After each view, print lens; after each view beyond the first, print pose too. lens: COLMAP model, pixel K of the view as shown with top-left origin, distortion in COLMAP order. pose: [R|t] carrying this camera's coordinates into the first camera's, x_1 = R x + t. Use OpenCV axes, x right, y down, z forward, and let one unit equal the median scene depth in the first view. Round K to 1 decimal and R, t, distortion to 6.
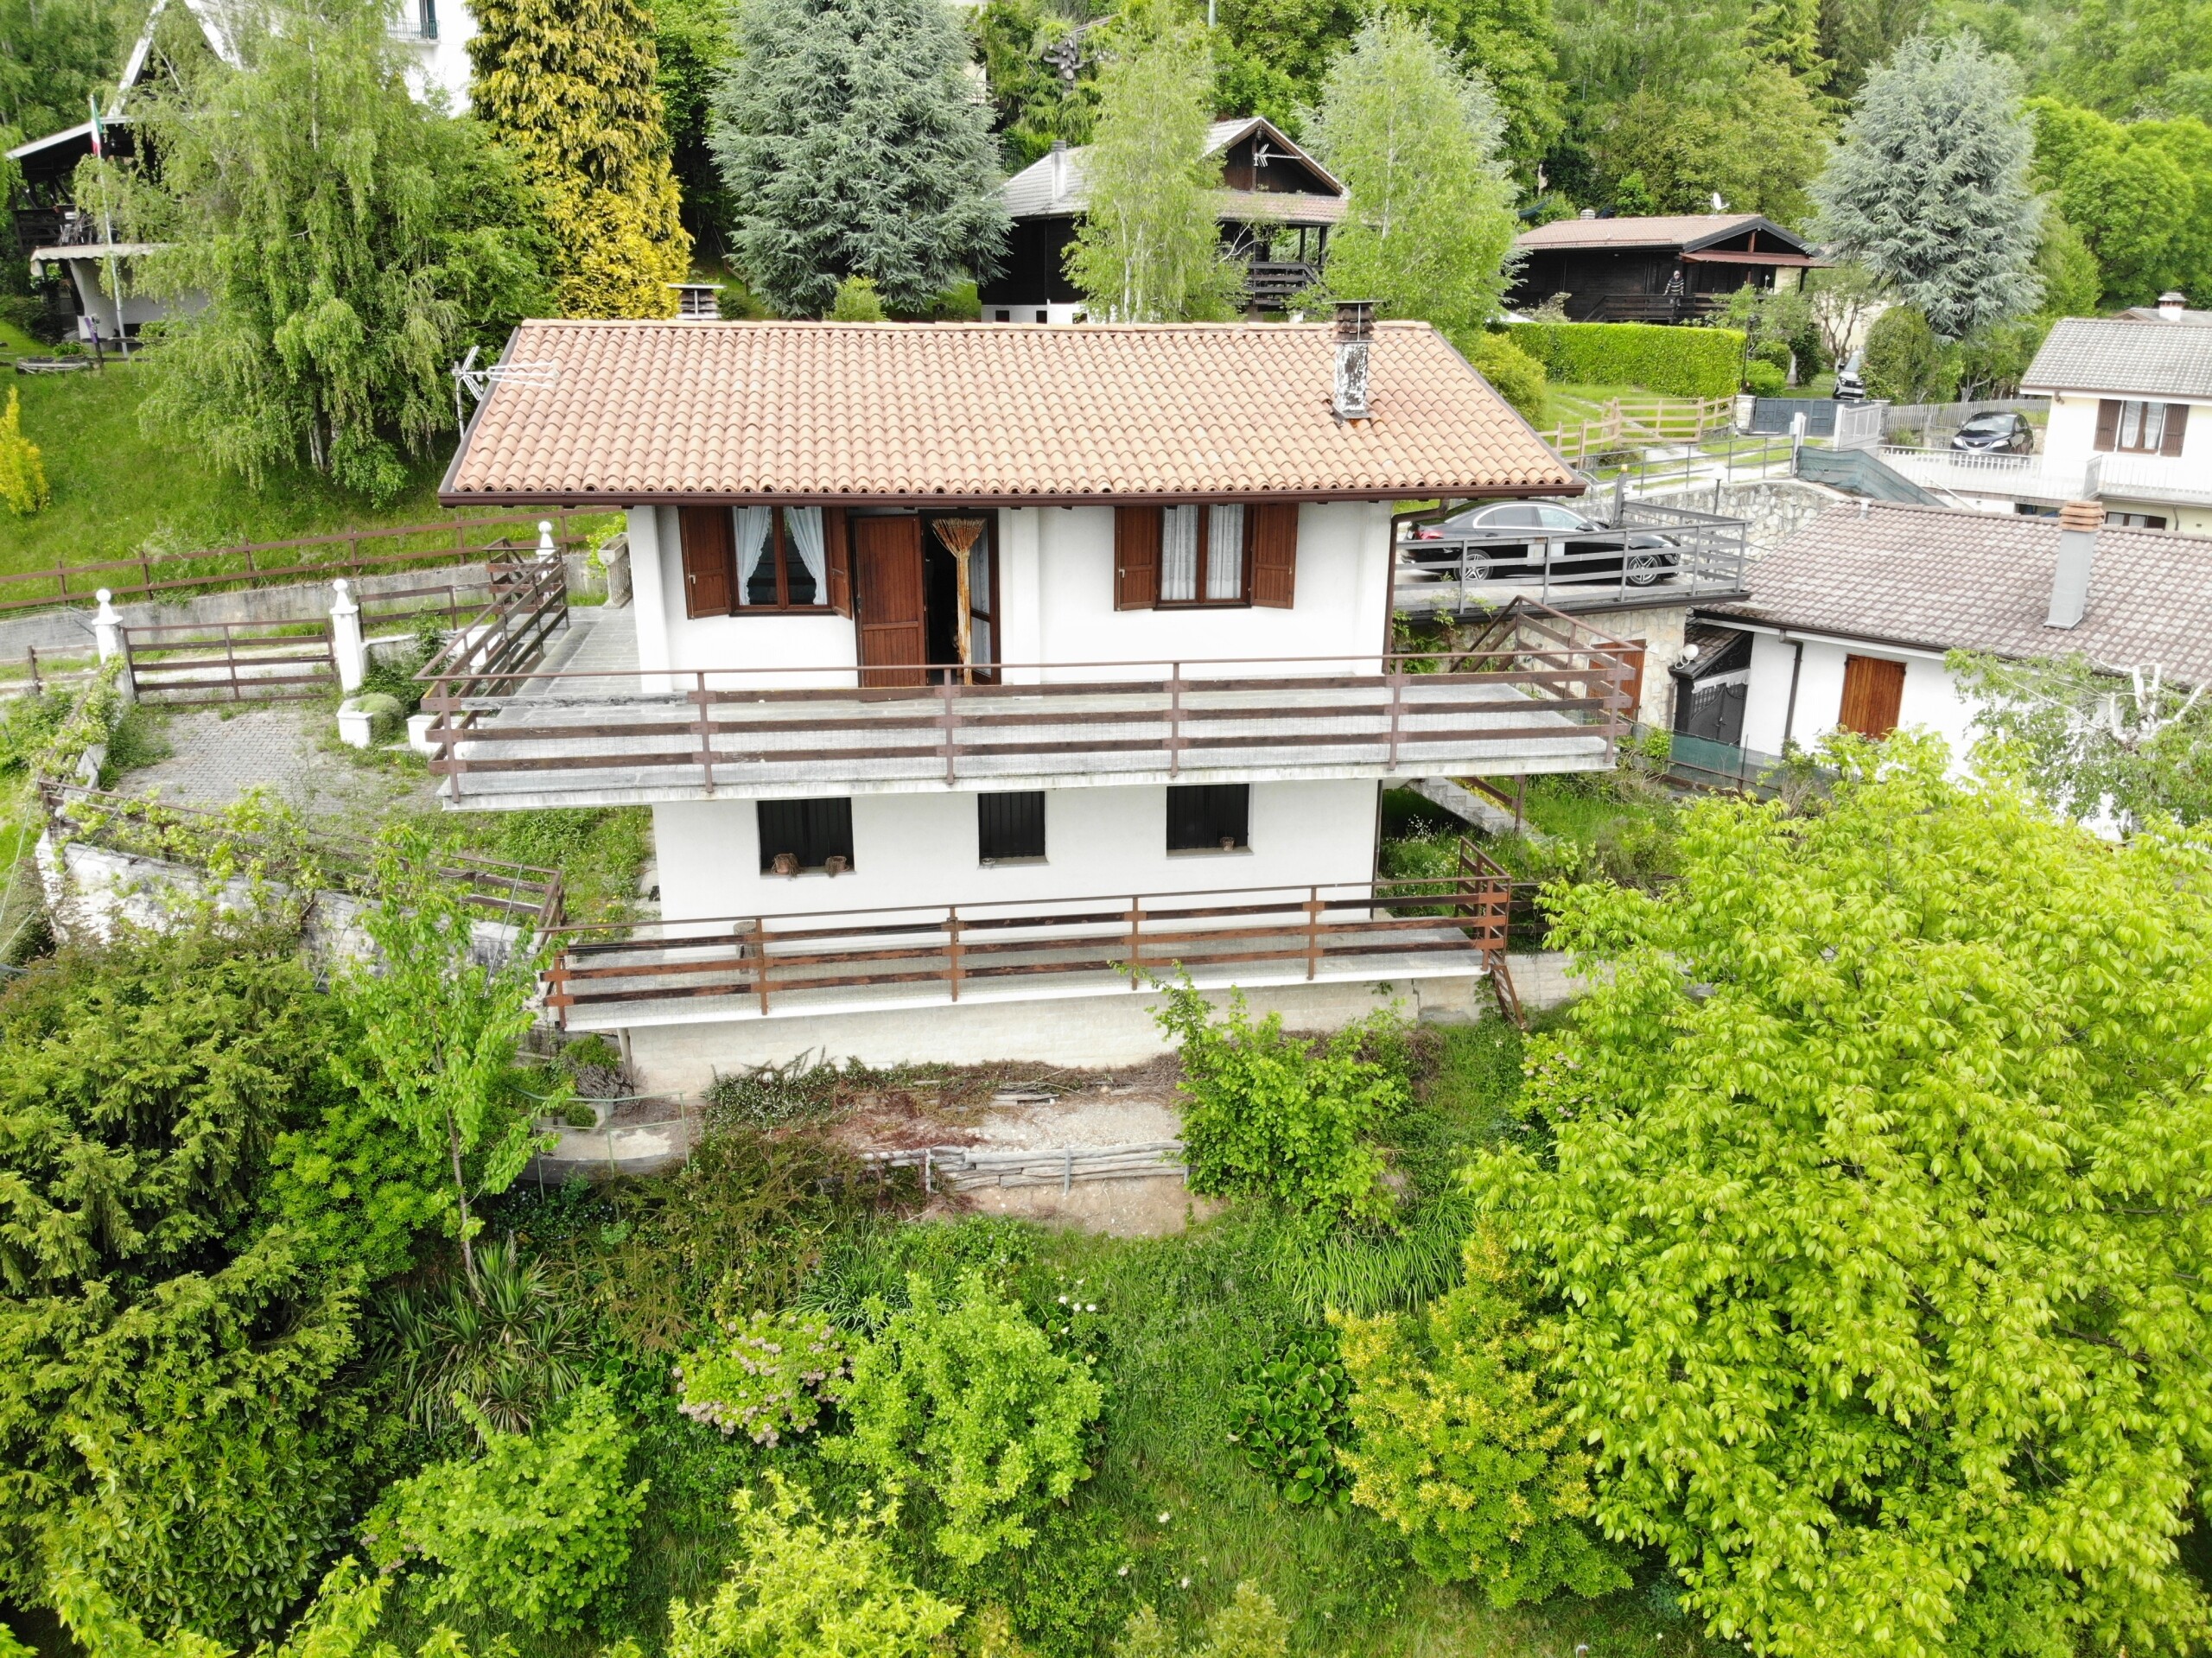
lens RADIAL K [[1628.2, 0, 1109.7], [0, 1628.2, 823.8], [0, 0, 1]] dist [0.057613, -0.179974]
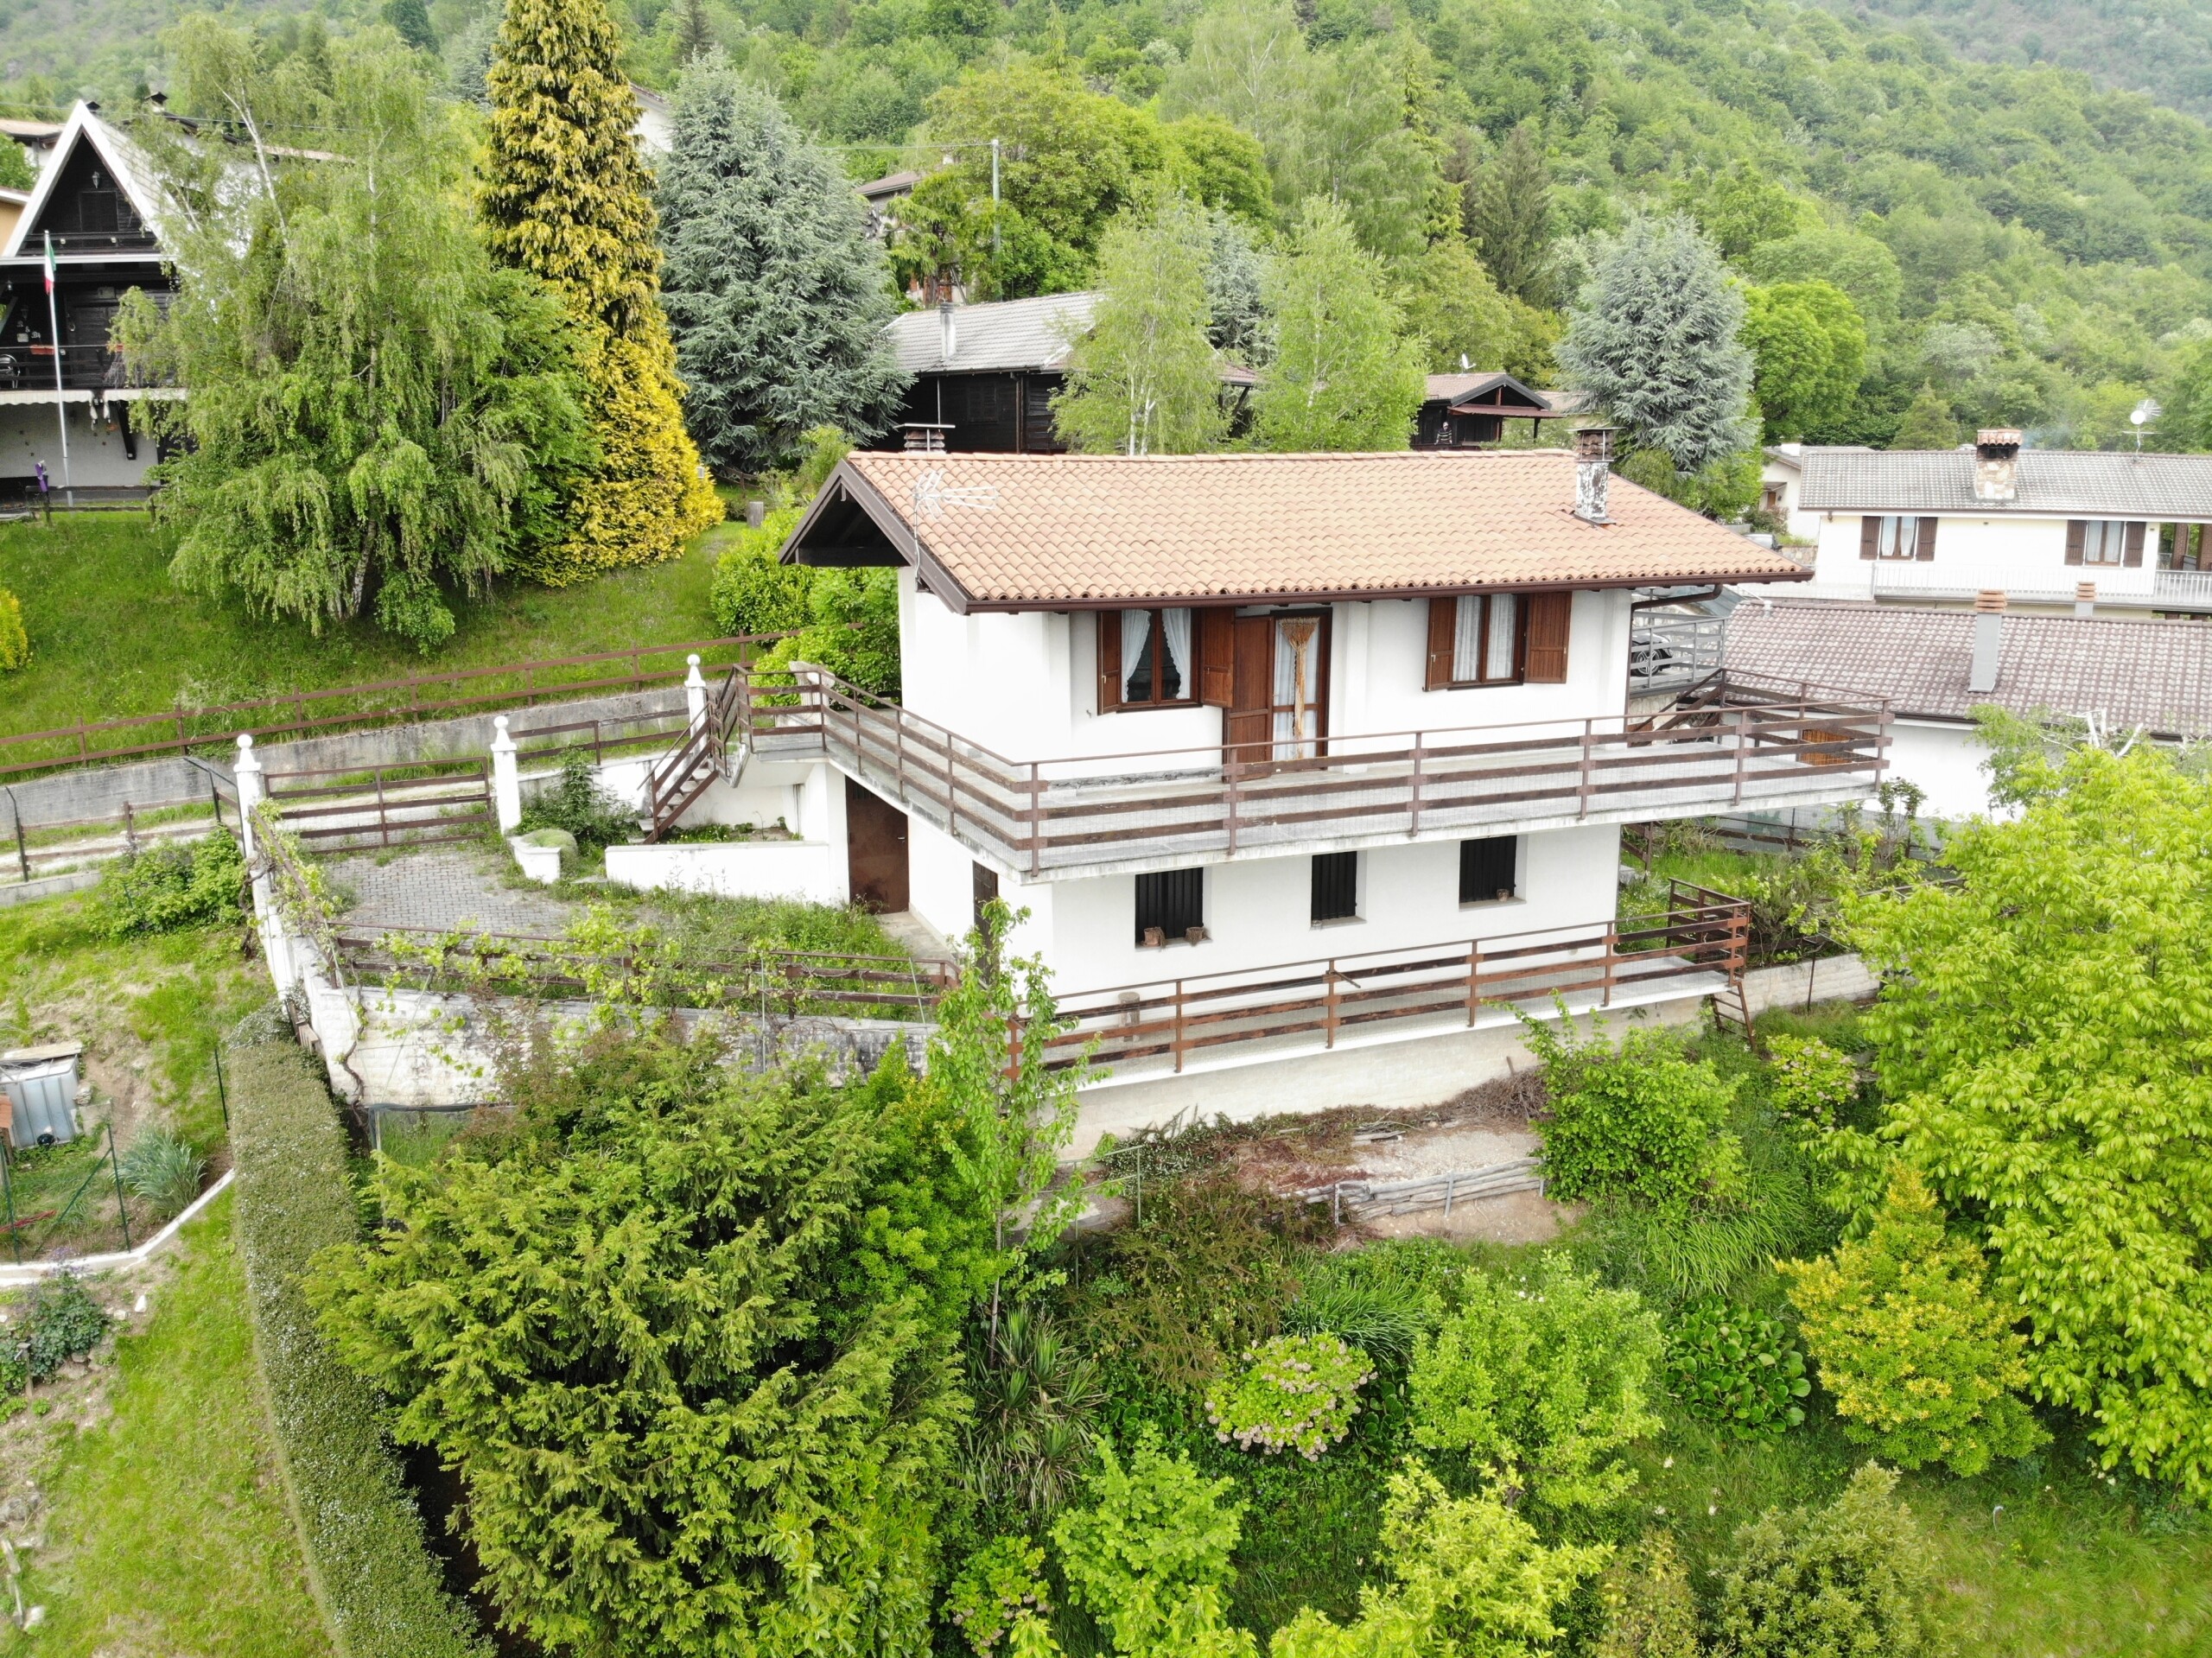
lens RADIAL K [[1628.2, 0, 1109.7], [0, 1628.2, 823.8], [0, 0, 1]] dist [0.057613, -0.179974]
pose [[0.970801, -0.060056, 0.232249, -0.434403], [0.081258, 0.993246, -0.082823, 0.033365], [-0.225706, 0.099276, 0.969124, -0.041963]]
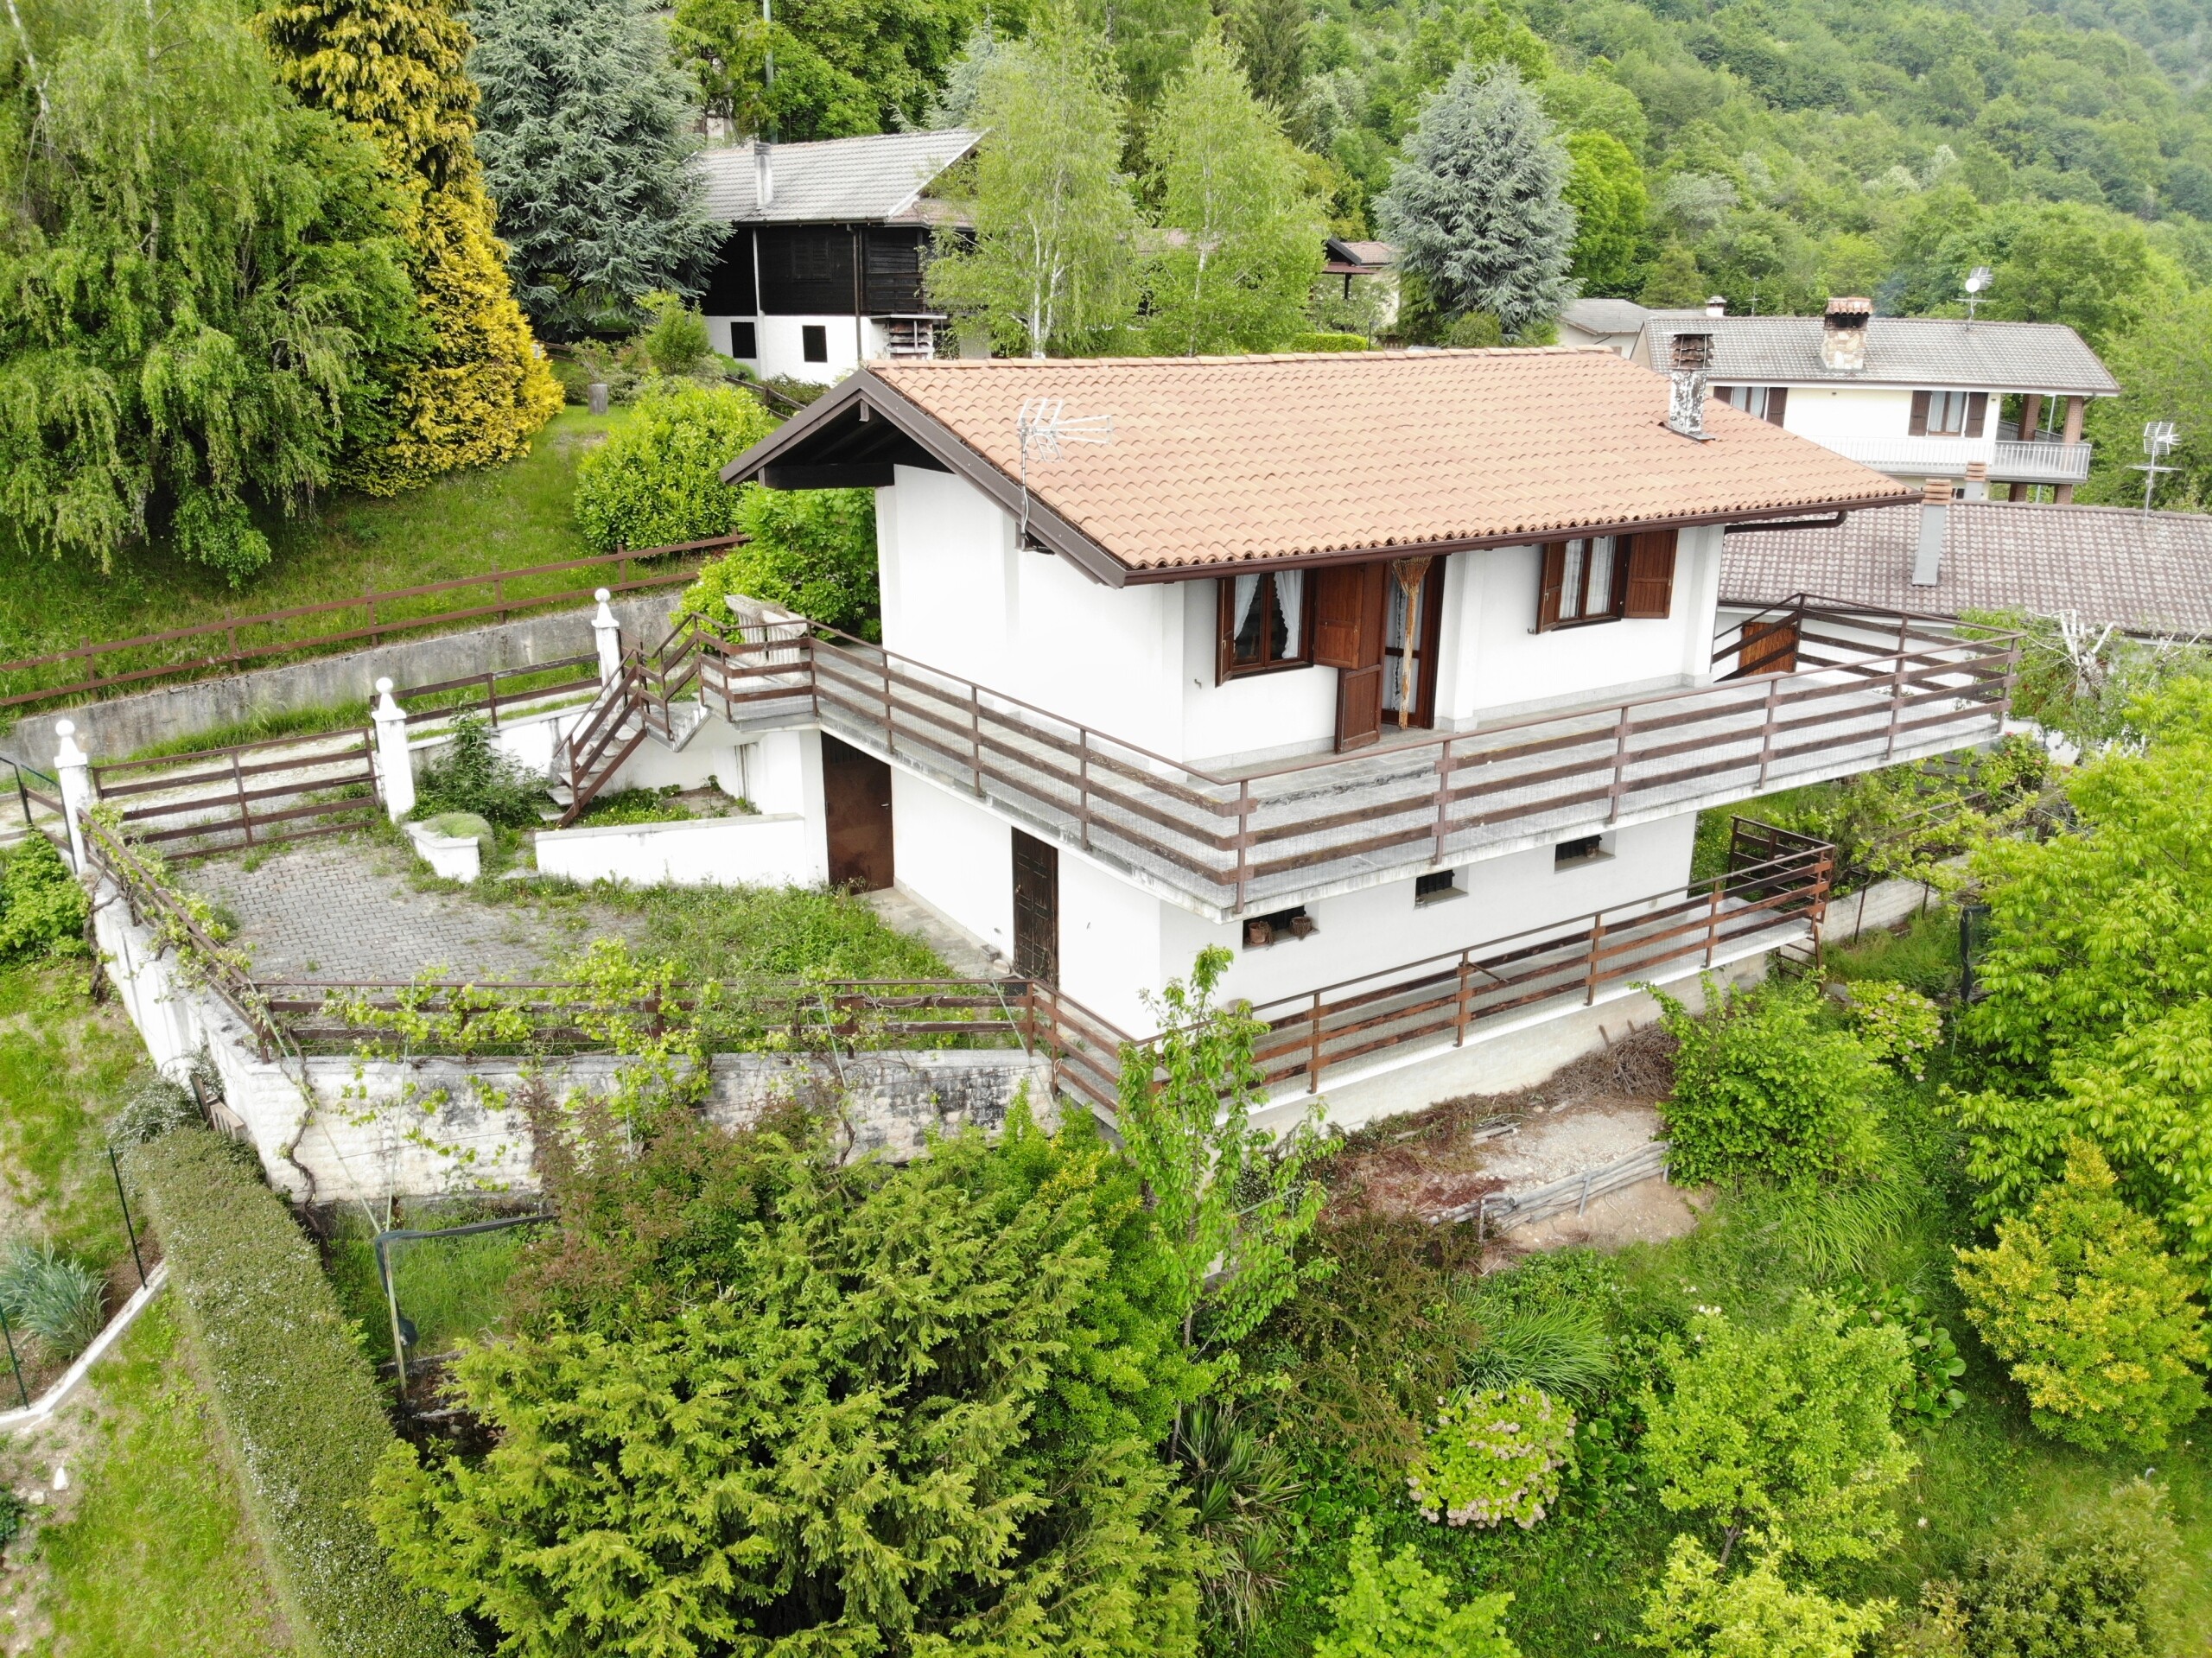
lens RADIAL K [[1635.9, 0, 1108.8], [0, 1635.9, 822.4], [0, 0, 1]] dist [0.027366, -0.131723]
pose [[0.912941, -0.126824, 0.387884, -0.583413], [0.126506, 0.991613, 0.026472, -0.069091], [-0.387988, 0.024903, 0.921328, 0.152918]]
